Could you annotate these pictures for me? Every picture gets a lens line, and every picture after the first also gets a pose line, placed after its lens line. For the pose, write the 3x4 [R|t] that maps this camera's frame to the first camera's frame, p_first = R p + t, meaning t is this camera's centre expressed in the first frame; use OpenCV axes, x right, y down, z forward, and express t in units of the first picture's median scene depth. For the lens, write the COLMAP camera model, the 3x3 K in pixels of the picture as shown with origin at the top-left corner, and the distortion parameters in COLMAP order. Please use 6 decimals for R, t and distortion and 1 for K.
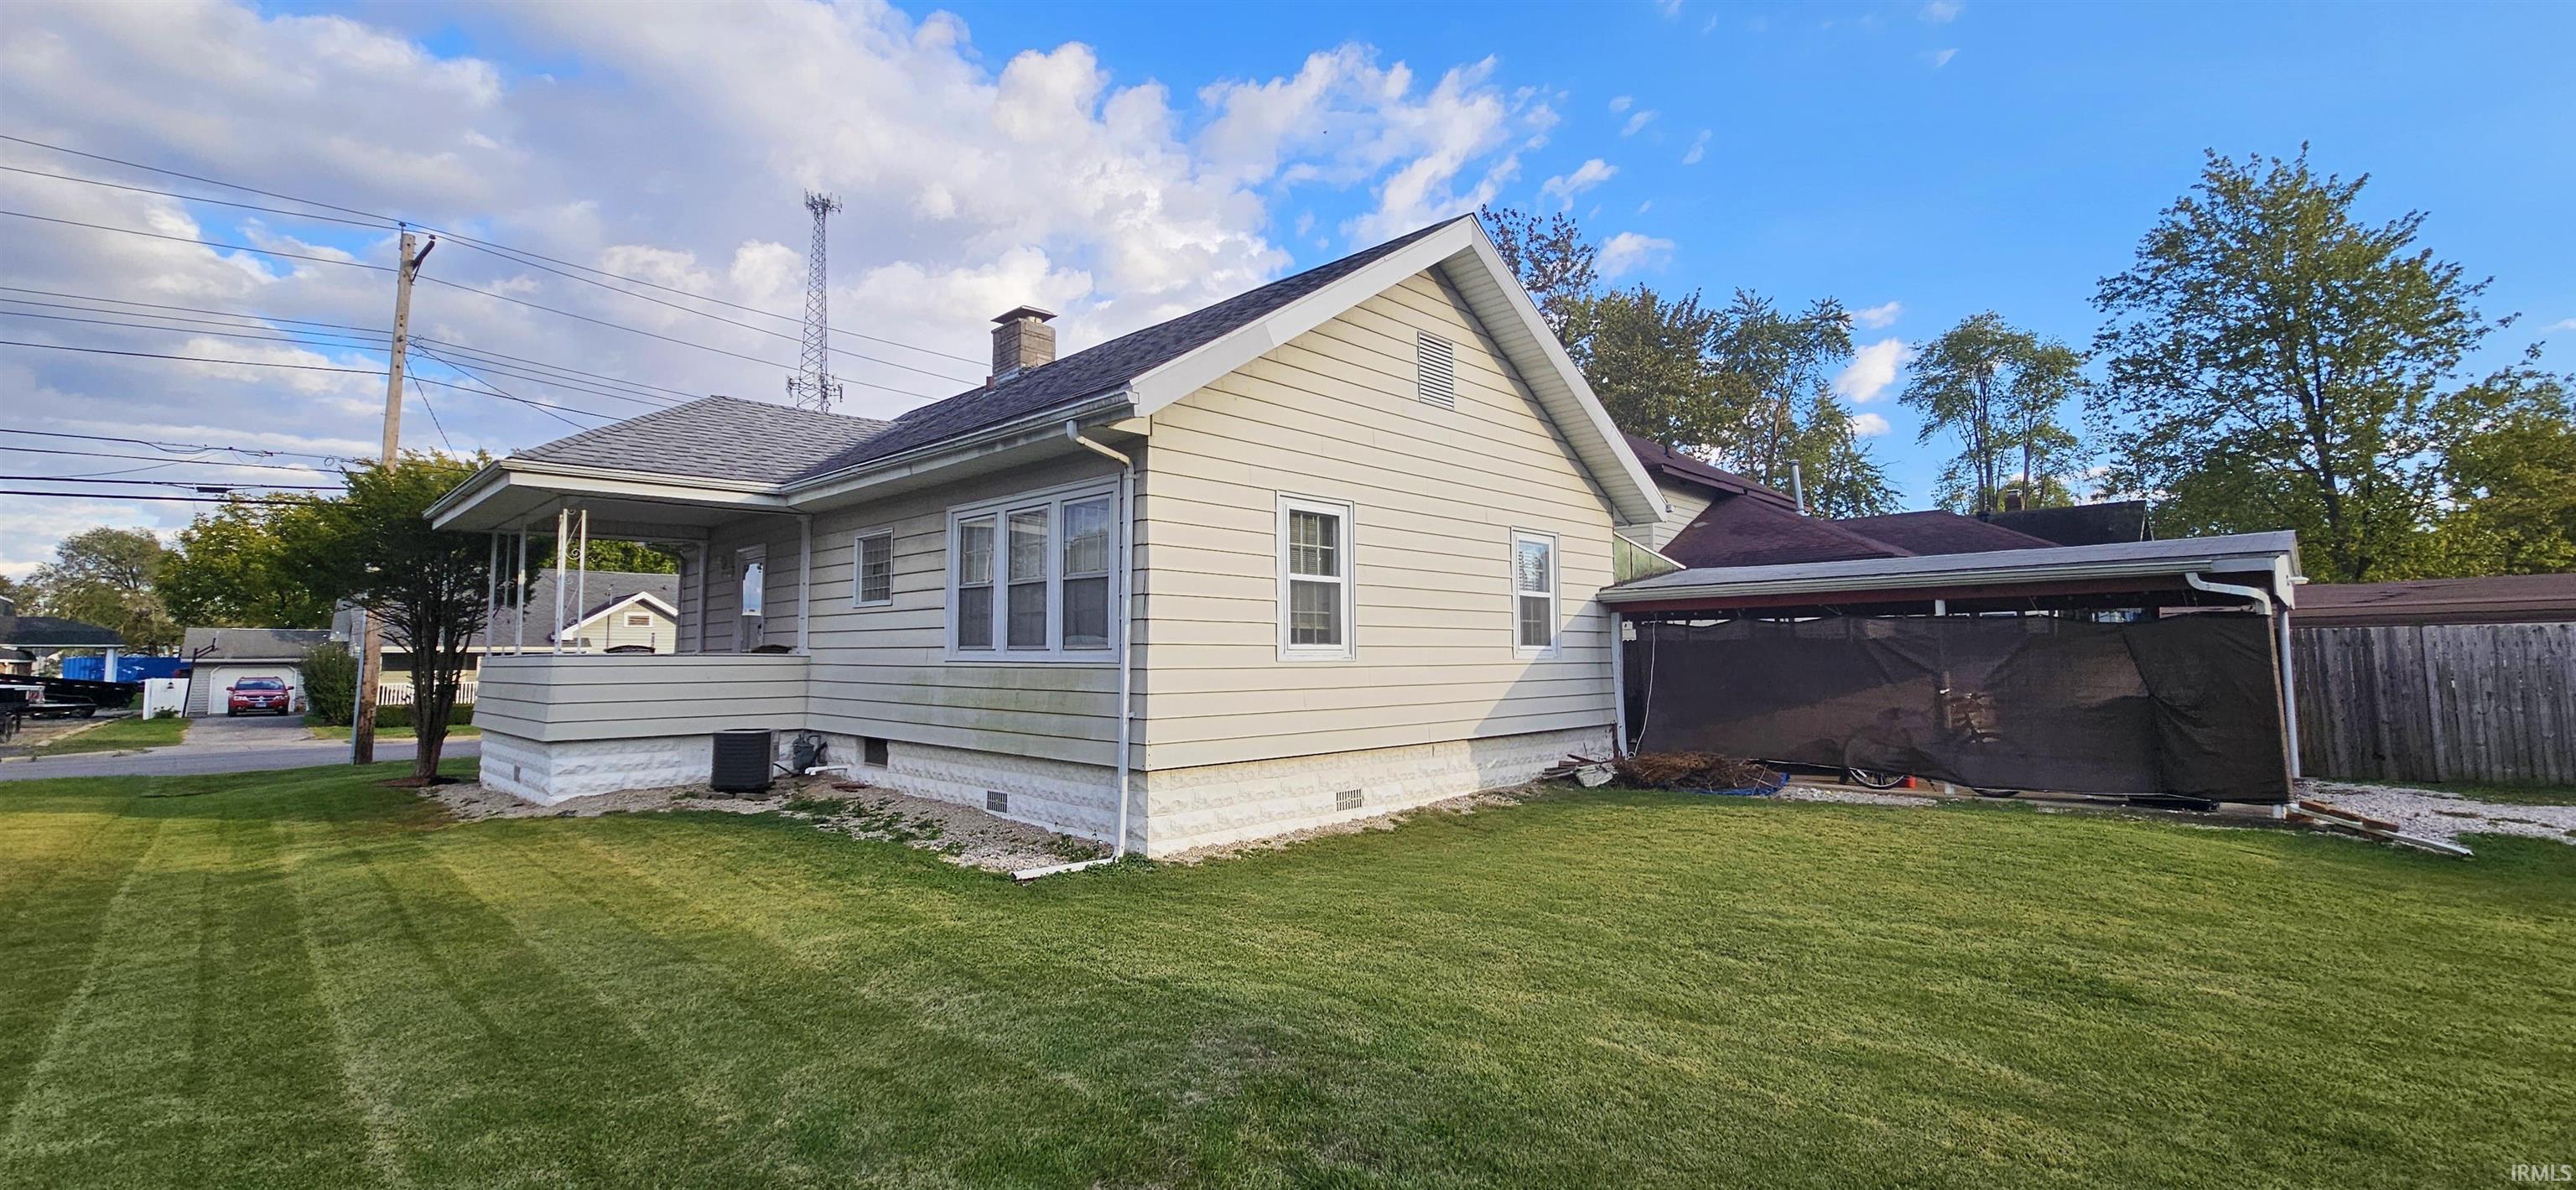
lens RADIAL K [[1028.4, 0, 1283.2], [0, 1028.4, 590.7], [0, 0, 1]] dist [0.002624, -0.002146]
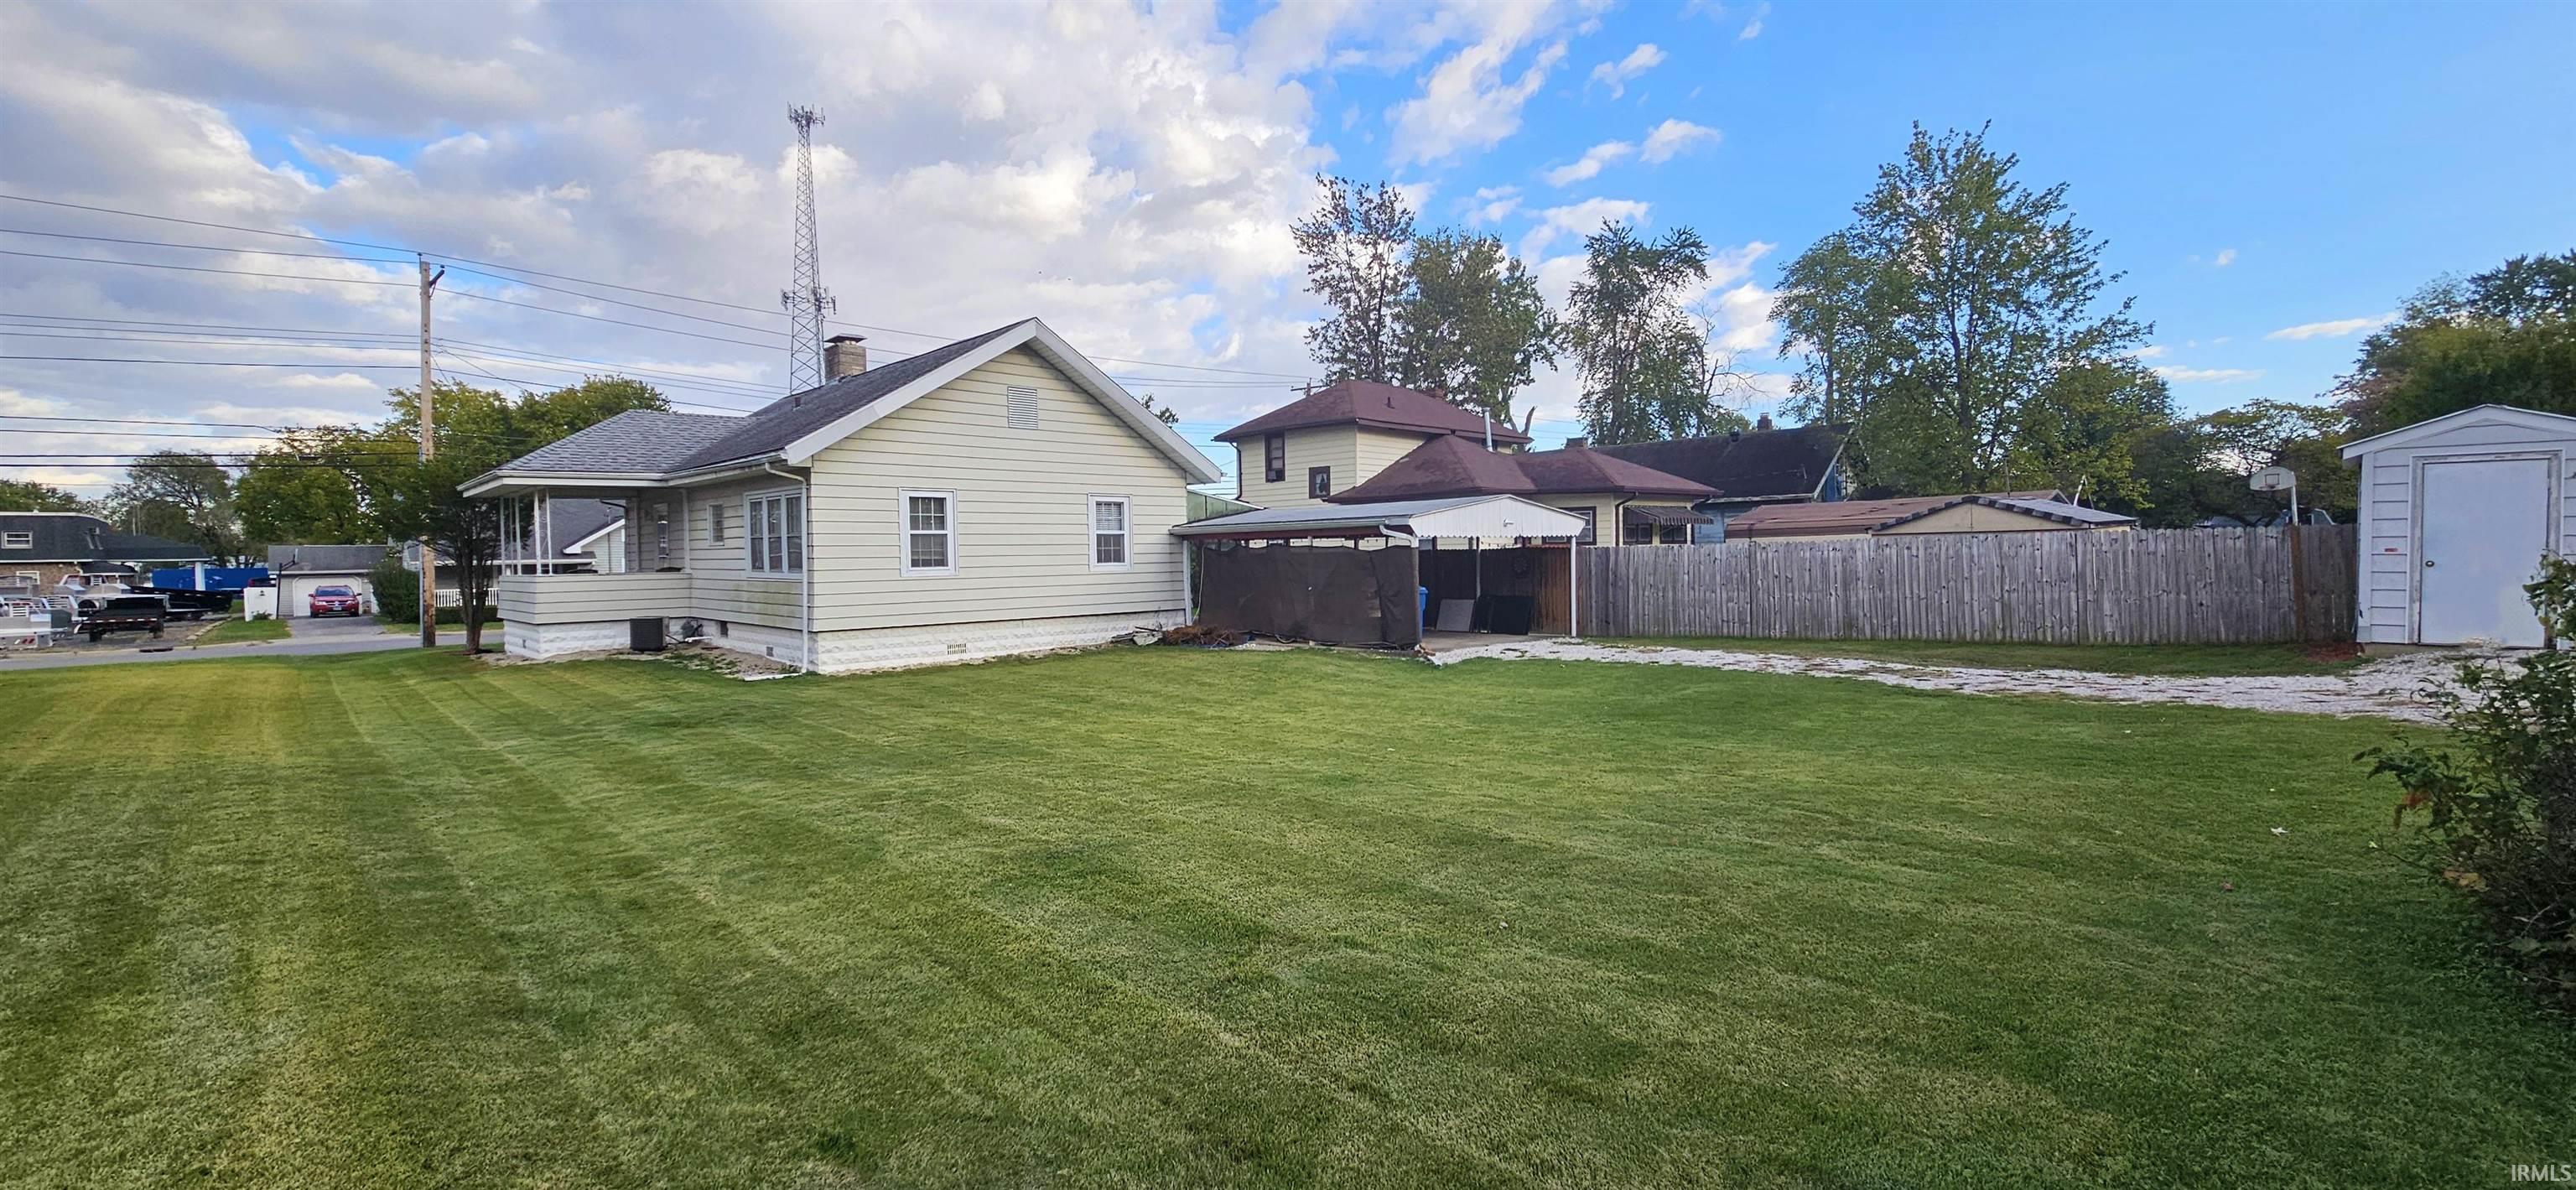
lens RADIAL K [[1028.4, 0, 1279.9], [0, 1028.4, 586.9], [0, 0, 1]] dist [0.002624, -0.002146]
pose [[0.999652, -0.010715, -0.024115, 0.542651], [0.013022, 0.995138, 0.097626, -0.066229], [0.022952, -0.097906, 0.994931, -0.652393]]
